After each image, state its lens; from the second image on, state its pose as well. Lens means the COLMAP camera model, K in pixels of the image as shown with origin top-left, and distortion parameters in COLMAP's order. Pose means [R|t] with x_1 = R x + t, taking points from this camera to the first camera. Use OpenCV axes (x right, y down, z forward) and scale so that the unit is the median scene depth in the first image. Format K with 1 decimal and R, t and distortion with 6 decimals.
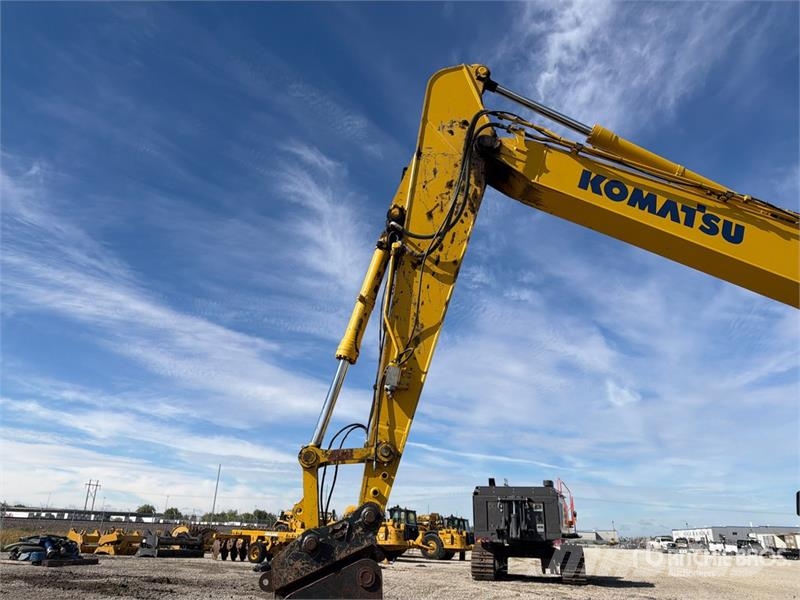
lens RADIAL K [[561.1, 0, 397.0], [0, 561.1, 297.3], [0, 0, 1]] dist [0.080606, -0.106280]
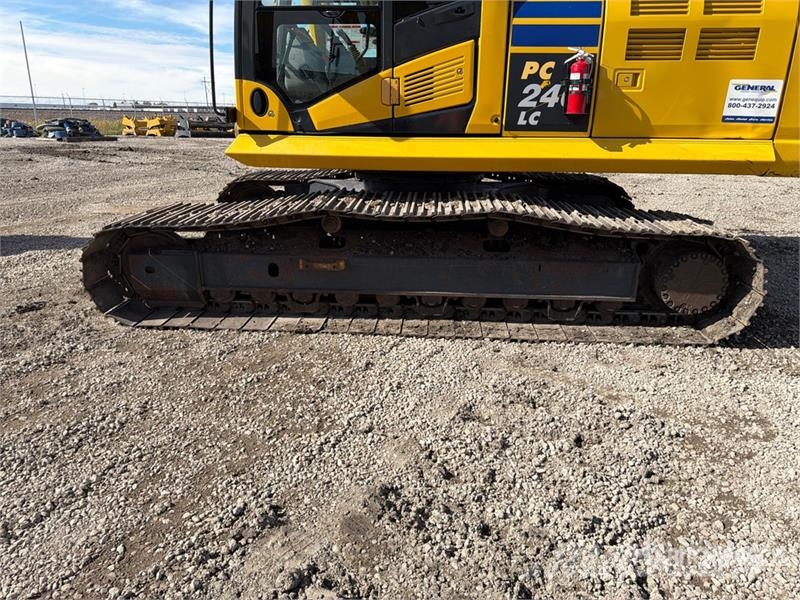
lens RADIAL K [[560.3, 0, 397.8], [0, 560.3, 303.6], [0, 0, 1]] dist [0.005971, 0.000770]
pose [[0.980993, 0.043000, -0.189221, 0.228402], [0.089807, 0.763806, 0.639168, 0.016496], [0.172012, -0.644012, 0.745426, -0.011213]]
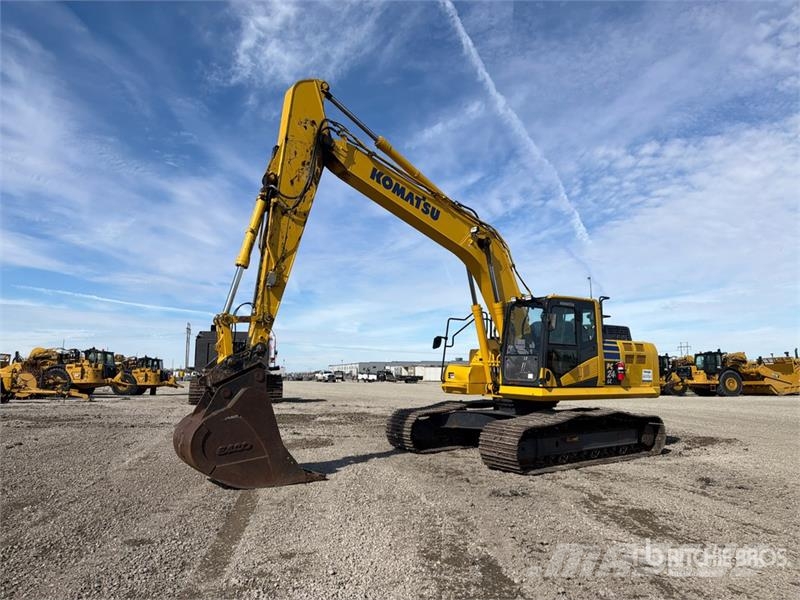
lens RADIAL K [[552.6, 0, 397.1], [0, 552.6, 299.5], [0, 0, 1]] dist [0.114156, -0.106691]
pose [[0.855406, 0.045361, 0.515967, -0.094720], [-0.179654, 0.960301, 0.213418, -0.040737], [-0.485803, -0.275255, 0.829596, -0.115799]]
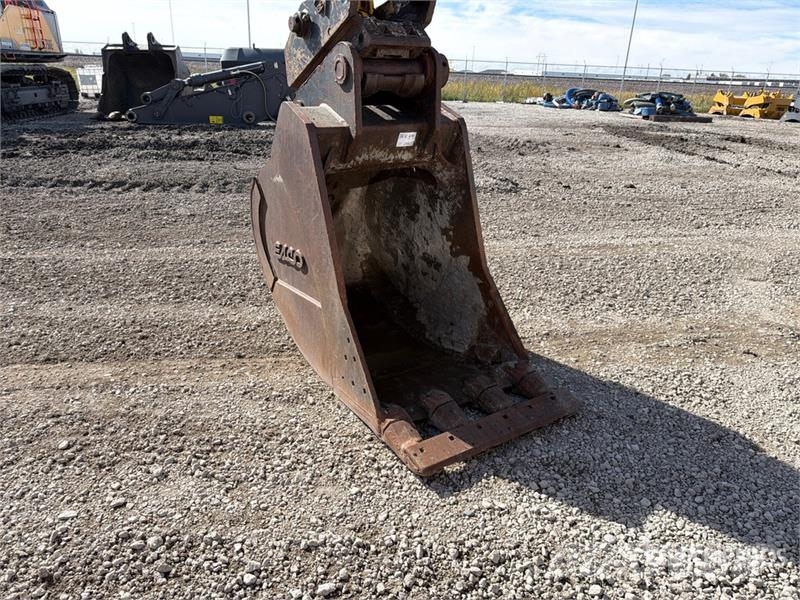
lens RADIAL K [[569.2, 0, 400.0], [0, 569.2, 300.0], [0, 0, 1]] dist [0.002376, -0.000018]
pose [[0.477566, 0.313330, -0.820826, 0.081378], [0.309673, 0.814264, 0.490996, 0.057465], [0.822213, -0.488670, 0.291834, 0.104249]]
